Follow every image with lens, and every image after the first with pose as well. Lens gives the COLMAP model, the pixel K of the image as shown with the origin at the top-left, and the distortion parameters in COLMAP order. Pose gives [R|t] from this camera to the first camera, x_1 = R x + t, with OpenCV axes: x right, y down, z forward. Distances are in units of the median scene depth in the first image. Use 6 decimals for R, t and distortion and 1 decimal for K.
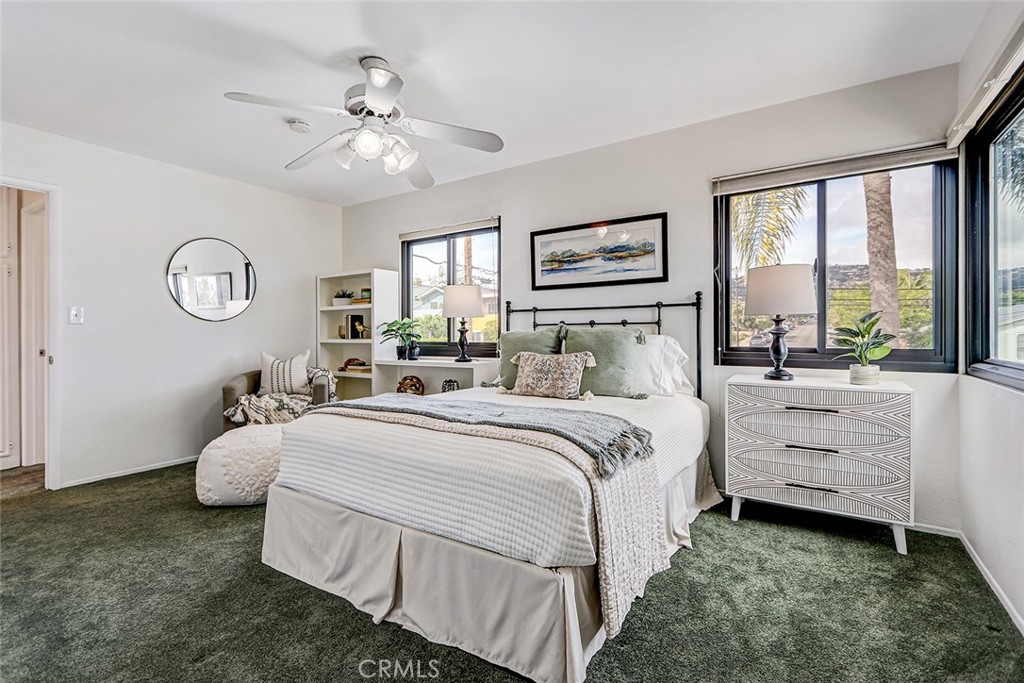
lens RADIAL K [[471.4, 0, 511.9], [0, 471.4, 340.8], [0, 0, 1]] dist [0.001095, -0.000038]
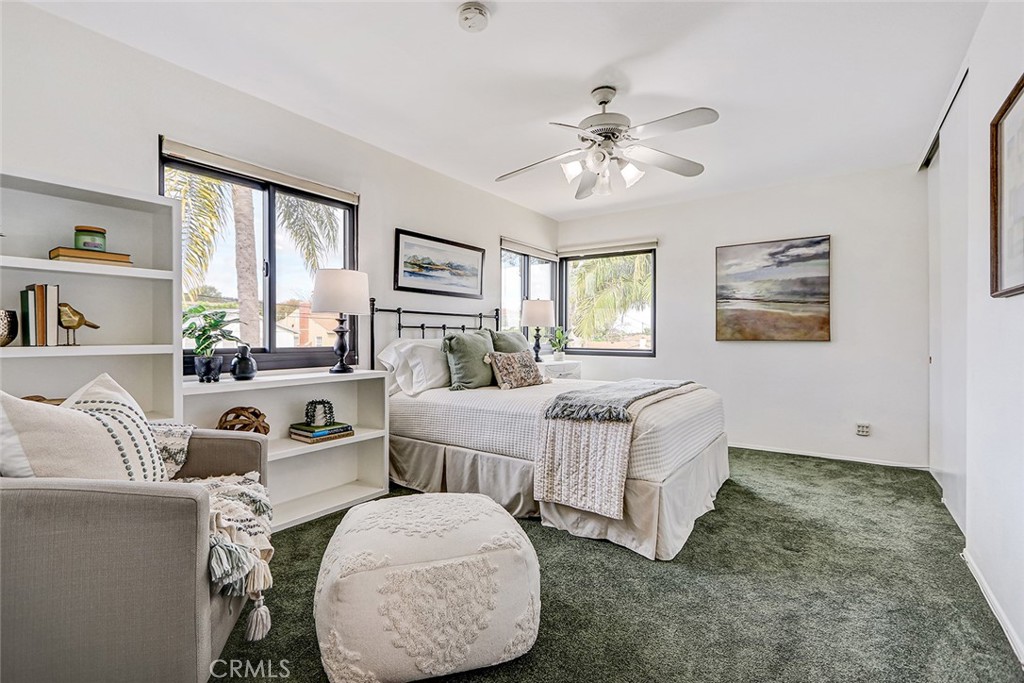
lens RADIAL K [[471.4, 0, 511.7], [0, 471.4, 340.1], [0, 0, 1]] dist [0.001095, -0.000038]
pose [[0.039573, -0.013300, 0.999128, -0.915068], [-0.004093, 0.999901, 0.013473, -0.020561], [-0.999208, -0.004622, 0.039515, 0.746689]]
